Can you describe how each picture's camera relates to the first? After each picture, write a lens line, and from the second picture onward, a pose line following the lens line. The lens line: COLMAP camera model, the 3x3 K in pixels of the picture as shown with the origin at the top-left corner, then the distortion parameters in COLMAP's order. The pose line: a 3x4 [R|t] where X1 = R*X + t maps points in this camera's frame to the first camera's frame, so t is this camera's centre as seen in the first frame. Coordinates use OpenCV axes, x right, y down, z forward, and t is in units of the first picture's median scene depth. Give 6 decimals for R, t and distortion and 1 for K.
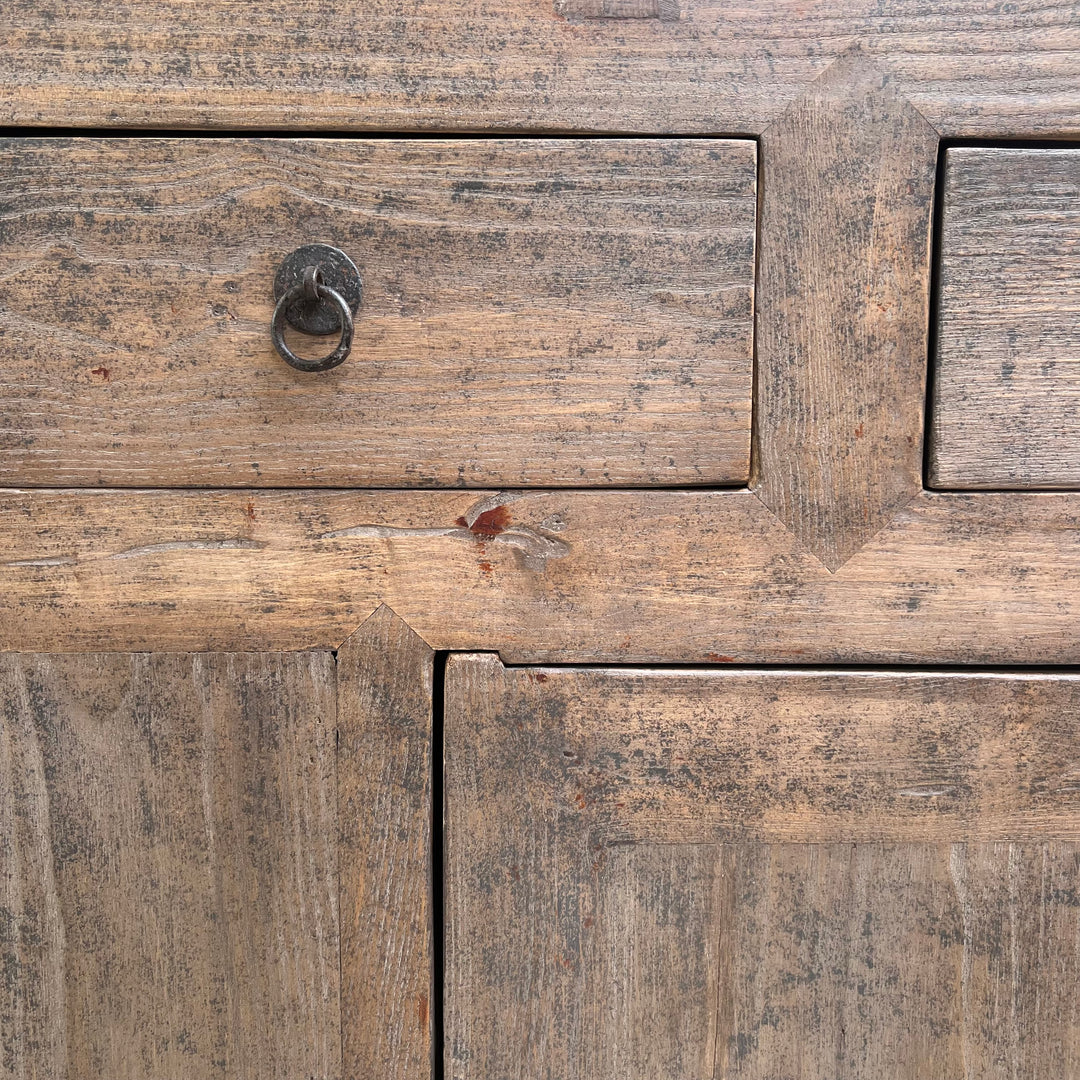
lens RADIAL K [[1065.5, 0, 544.7], [0, 1065.5, 538.6], [0, 0, 1]] dist [0.064295, -0.101494]
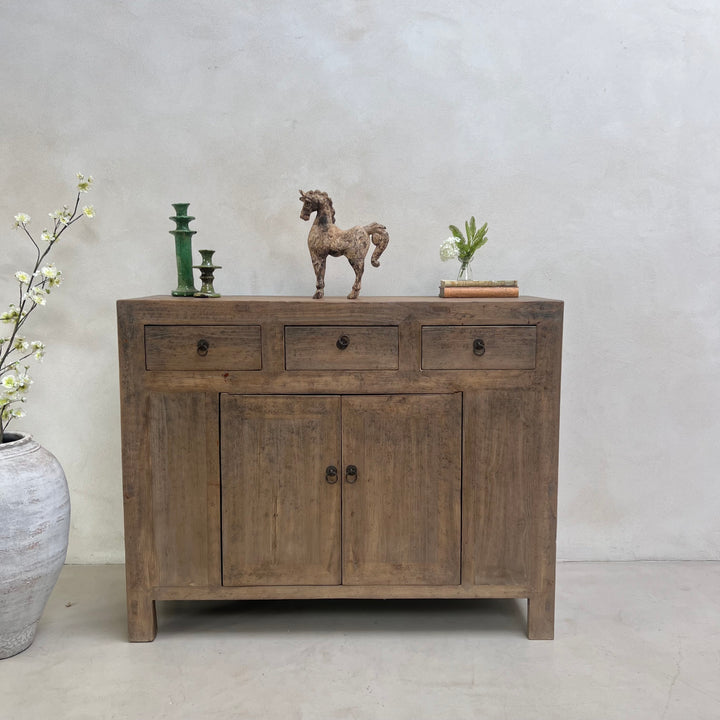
lens RADIAL K [[710.9, 0, 358.8], [0, 710.9, 357.8], [0, 0, 1]] dist [0.162040, -0.370556]
pose [[0.999866, -0.002204, -0.016243, 0.950777], [0.002016, 0.999931, -0.011588, -0.075459], [0.016268, 0.011554, 0.999801, -3.955375]]
